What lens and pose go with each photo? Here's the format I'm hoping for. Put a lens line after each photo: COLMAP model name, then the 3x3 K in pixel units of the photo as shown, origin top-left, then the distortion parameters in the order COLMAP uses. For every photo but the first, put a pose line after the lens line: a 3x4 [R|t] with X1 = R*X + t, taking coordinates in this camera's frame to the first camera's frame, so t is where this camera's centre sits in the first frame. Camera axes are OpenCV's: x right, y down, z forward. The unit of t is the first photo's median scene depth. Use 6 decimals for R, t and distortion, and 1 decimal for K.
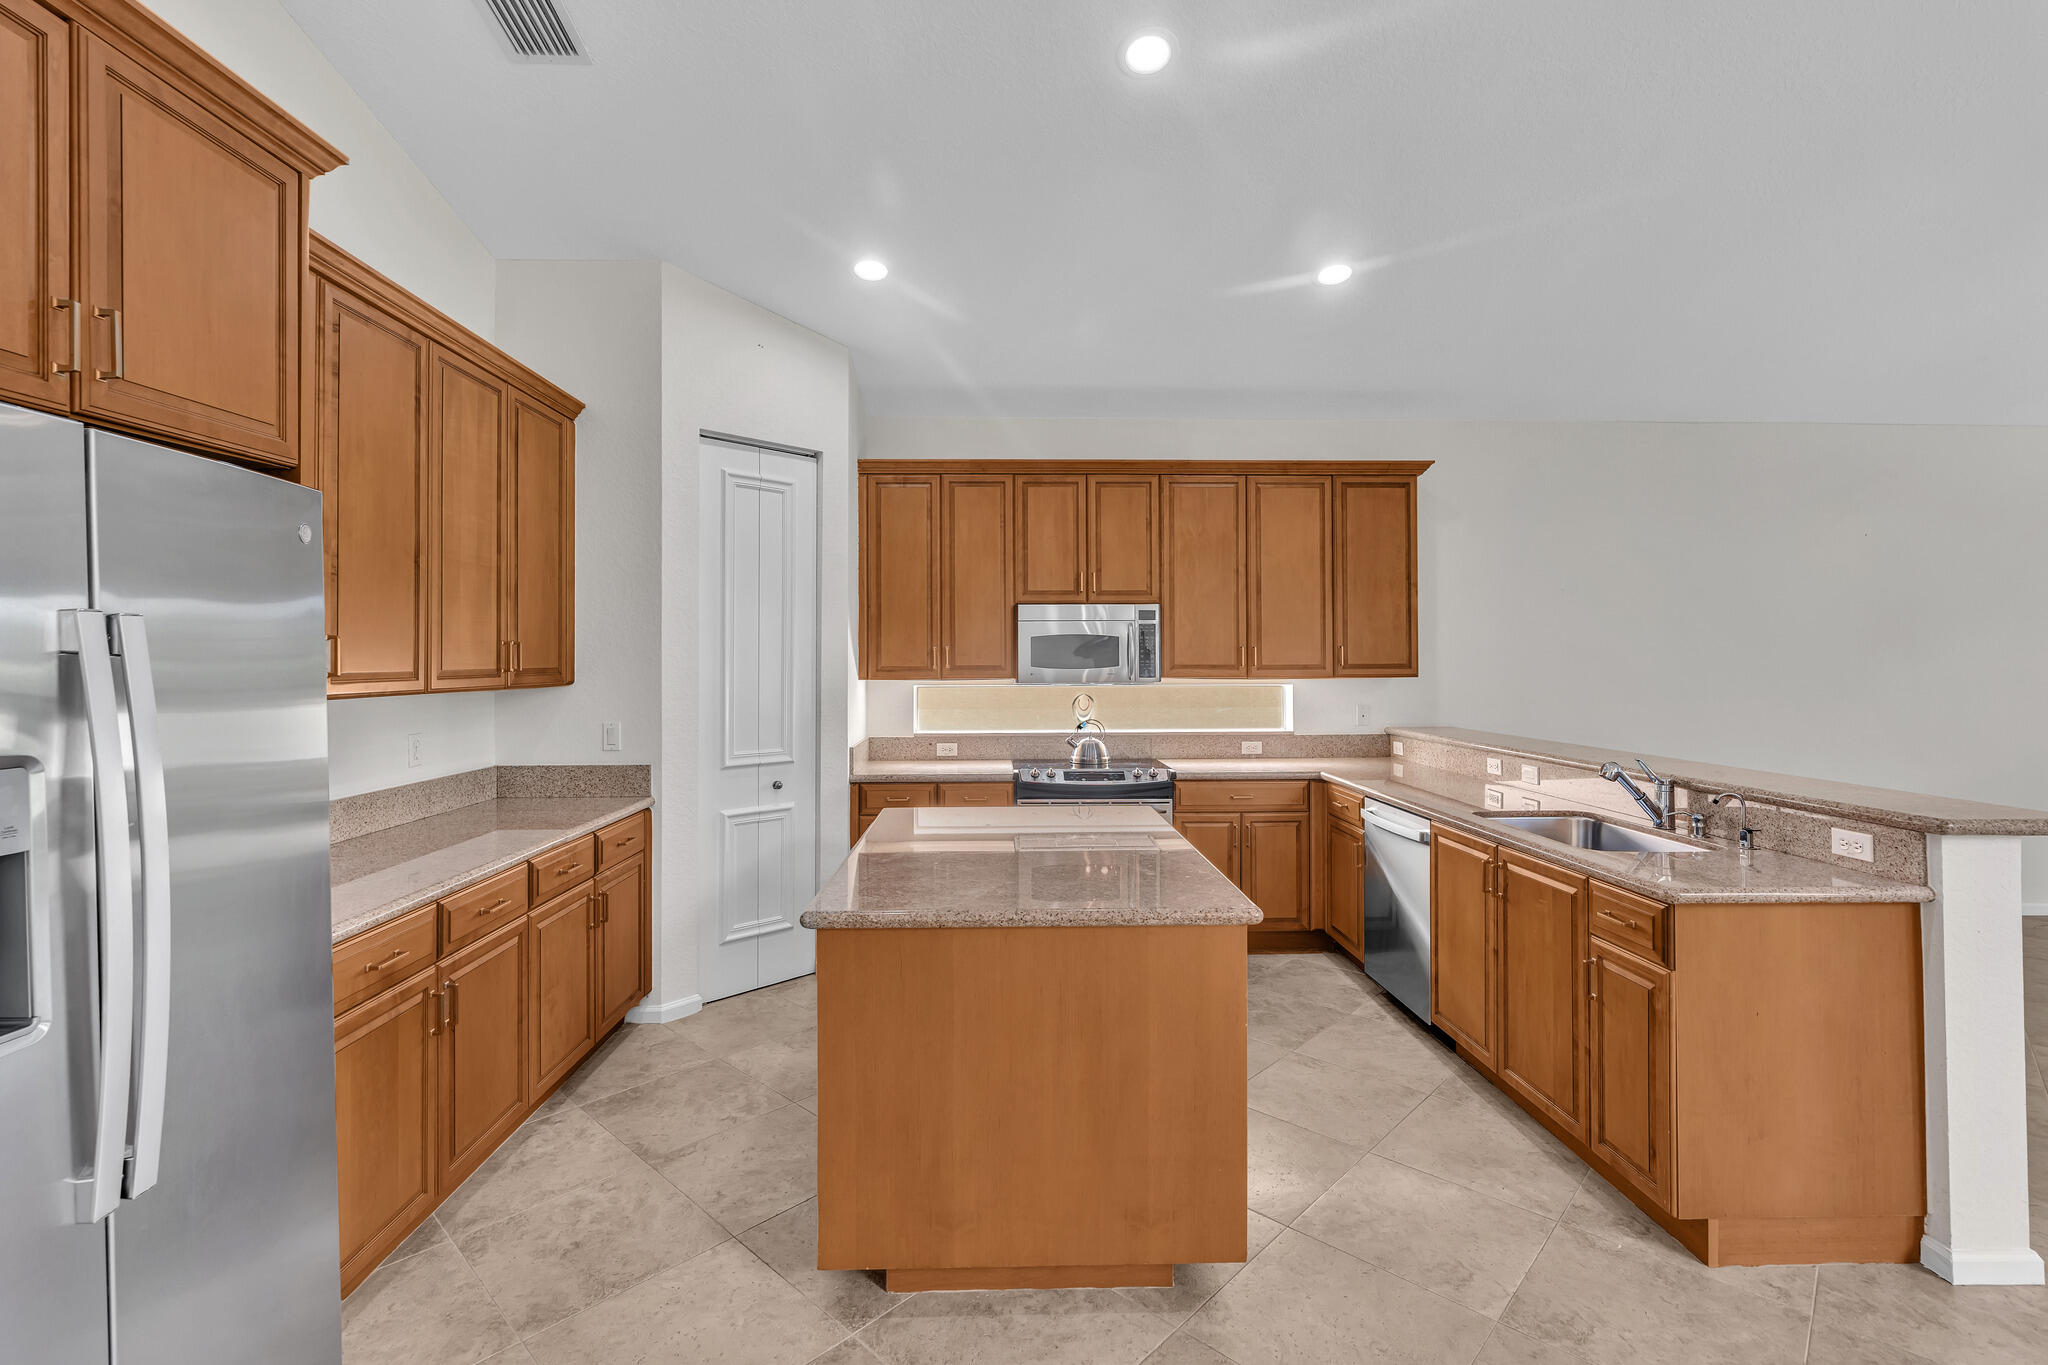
lens RADIAL K [[890.3, 0, 1018.6], [0, 890.3, 657.7], [0, 0, 1]] dist [-0.001178, -0.000186]
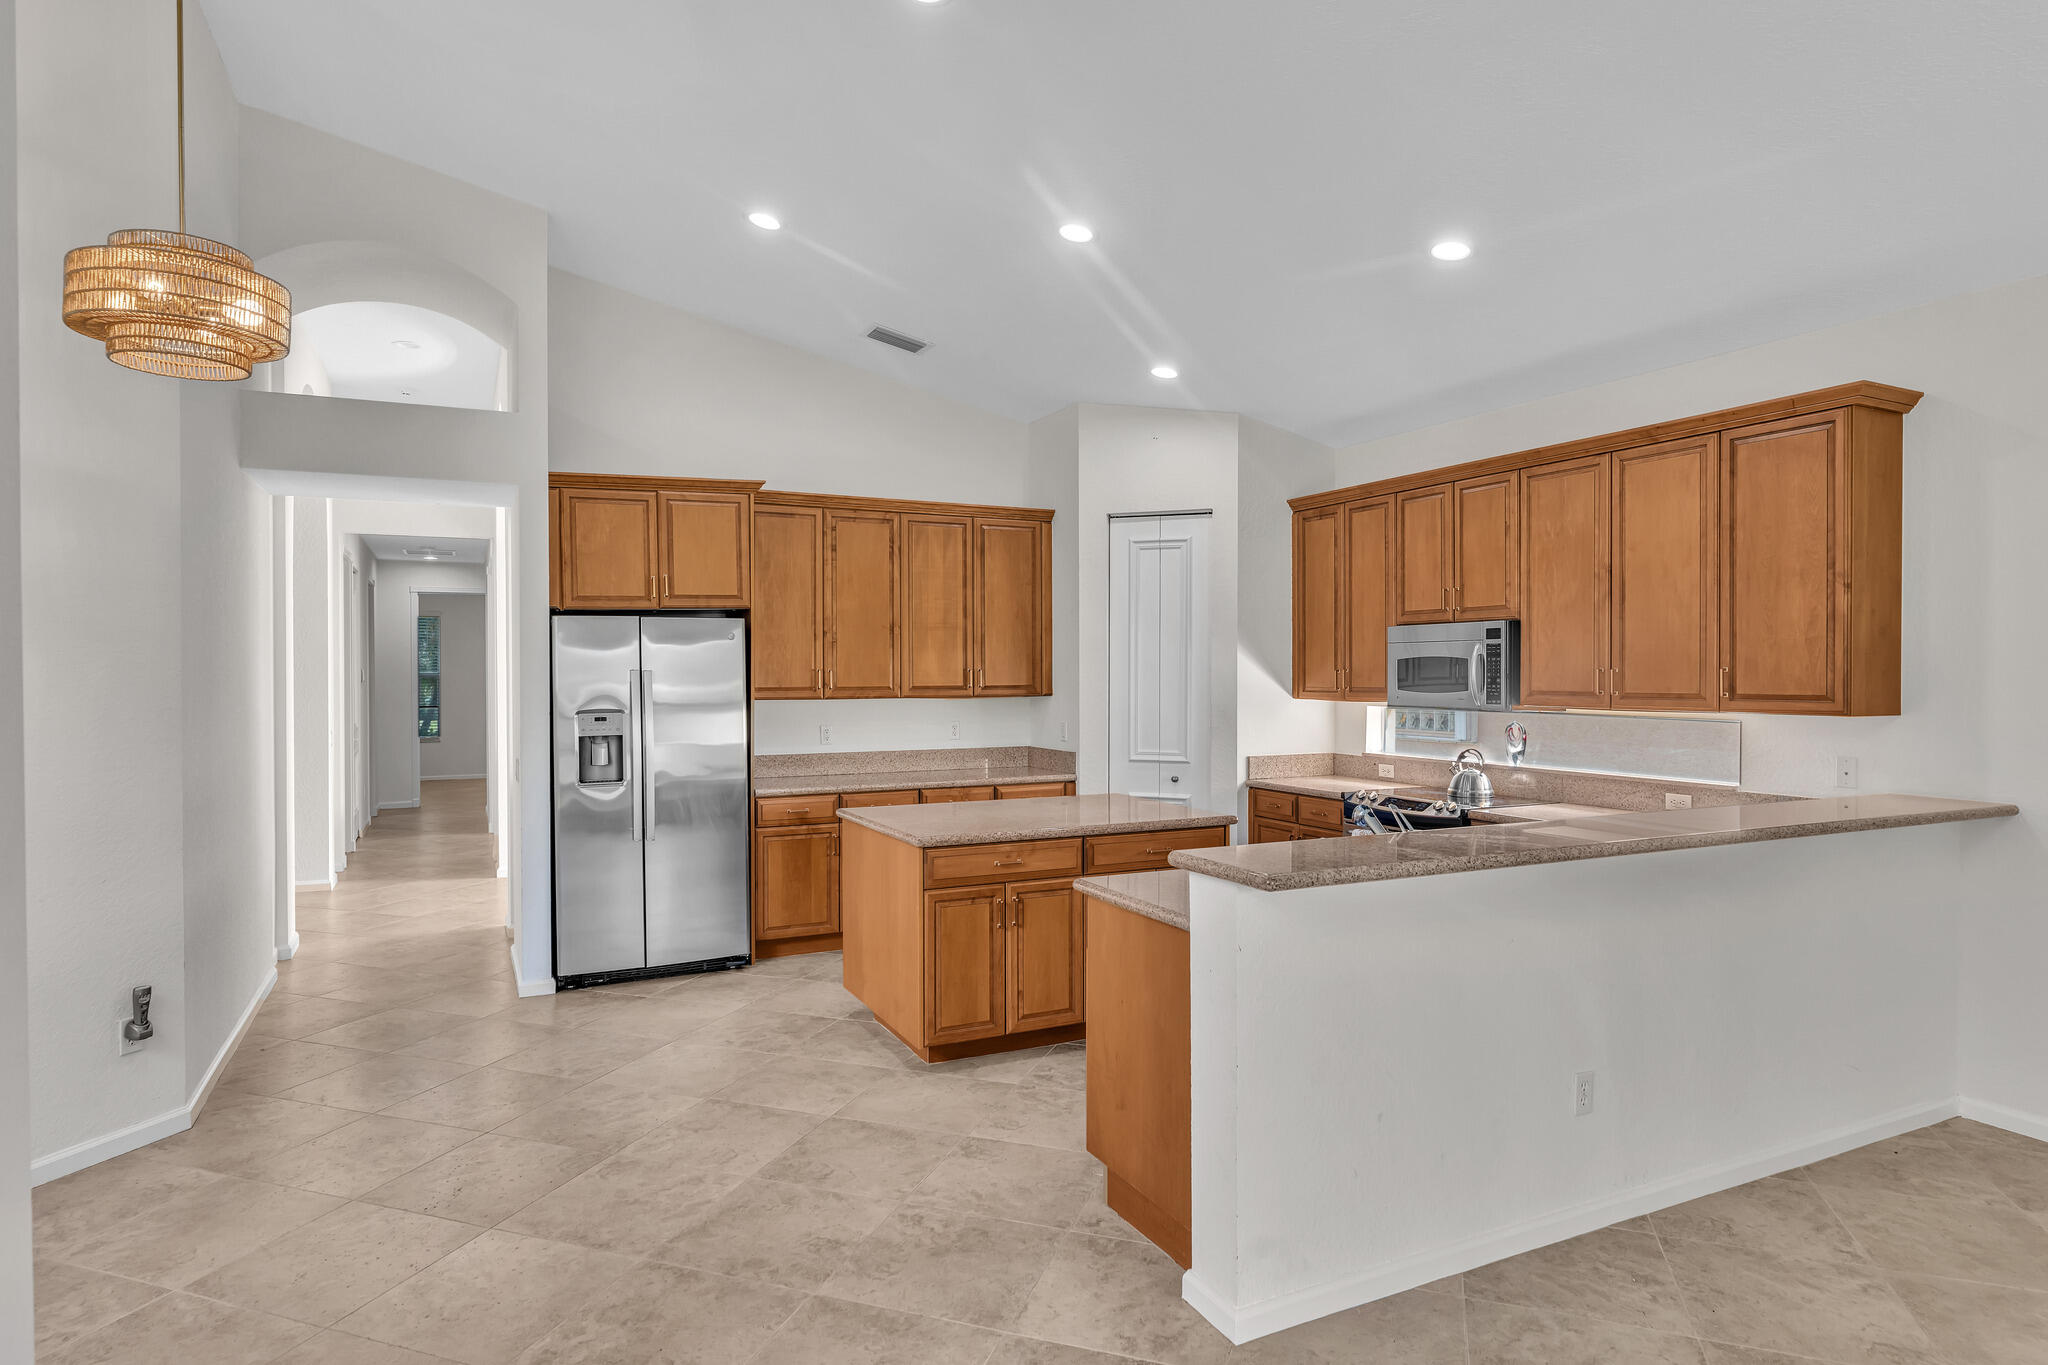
lens RADIAL K [[1019.7, 0, 1024.0], [0, 1019.7, 682.5], [0, 0, 1]] dist [-0.000313, -0.000014]
pose [[0.472904, 0.012266, -0.881029, 0.815908], [0.000924, 0.999896, 0.014417, -0.014305], [0.881113, -0.007632, 0.472843, 0.111300]]
